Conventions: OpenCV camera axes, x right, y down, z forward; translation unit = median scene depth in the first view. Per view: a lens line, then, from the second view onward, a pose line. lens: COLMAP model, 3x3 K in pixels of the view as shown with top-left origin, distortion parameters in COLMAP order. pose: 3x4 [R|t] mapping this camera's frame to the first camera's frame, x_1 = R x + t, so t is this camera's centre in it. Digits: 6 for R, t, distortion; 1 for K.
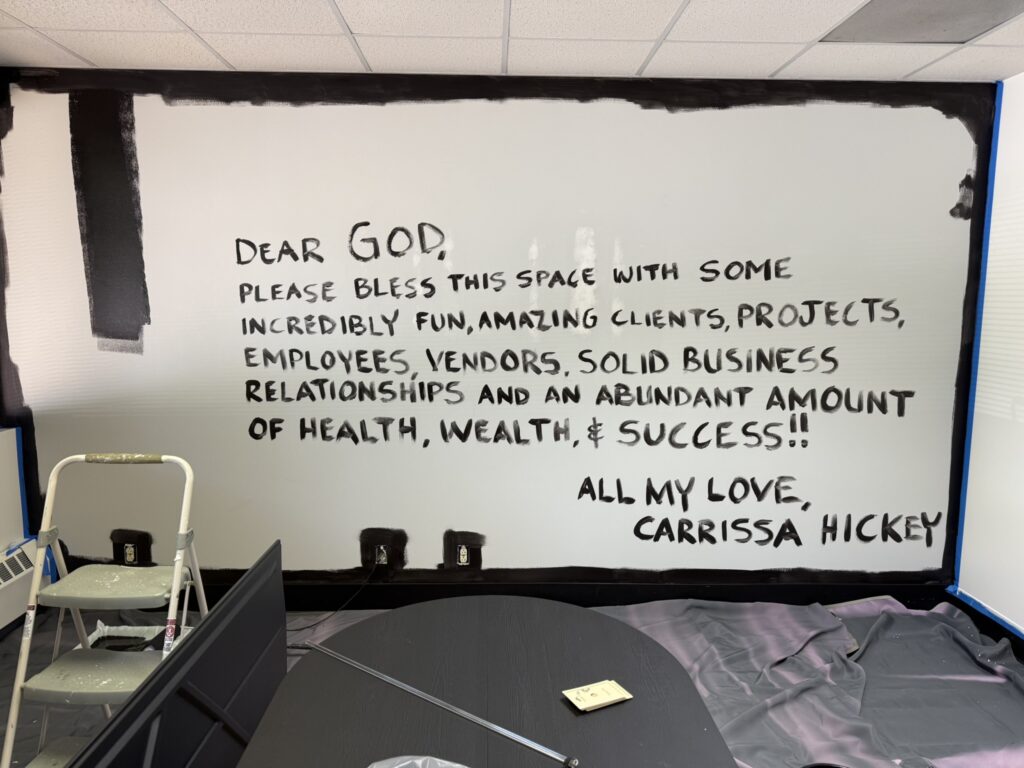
lens RADIAL K [[714.8, 0, 512.0], [0, 714.8, 384.0], [0, 0, 1]] dist [0.001549, 0.000651]
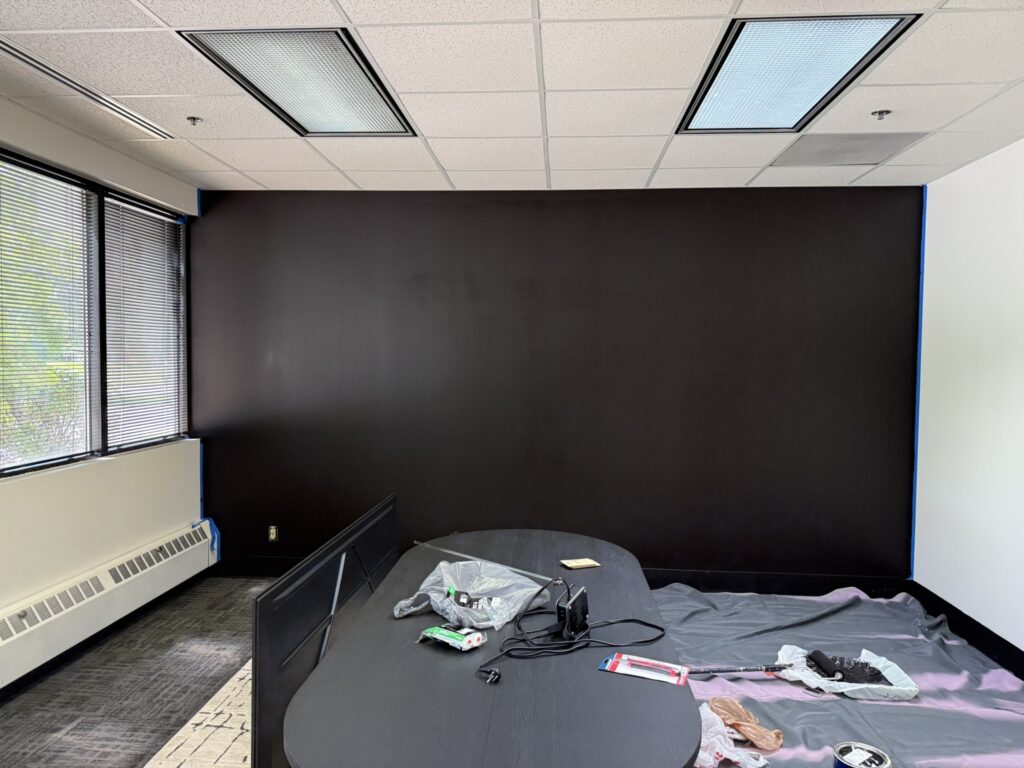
lens RADIAL K [[714.8, 0, 512.0], [0, 714.8, 384.0], [0, 0, 1]] dist [0.001549, 0.000651]
pose [[0.995303, 0.005768, -0.096639, 0.054412], [-0.013986, 0.996318, -0.084587, 0.067205], [0.095795, 0.085541, 0.991719, -0.359421]]
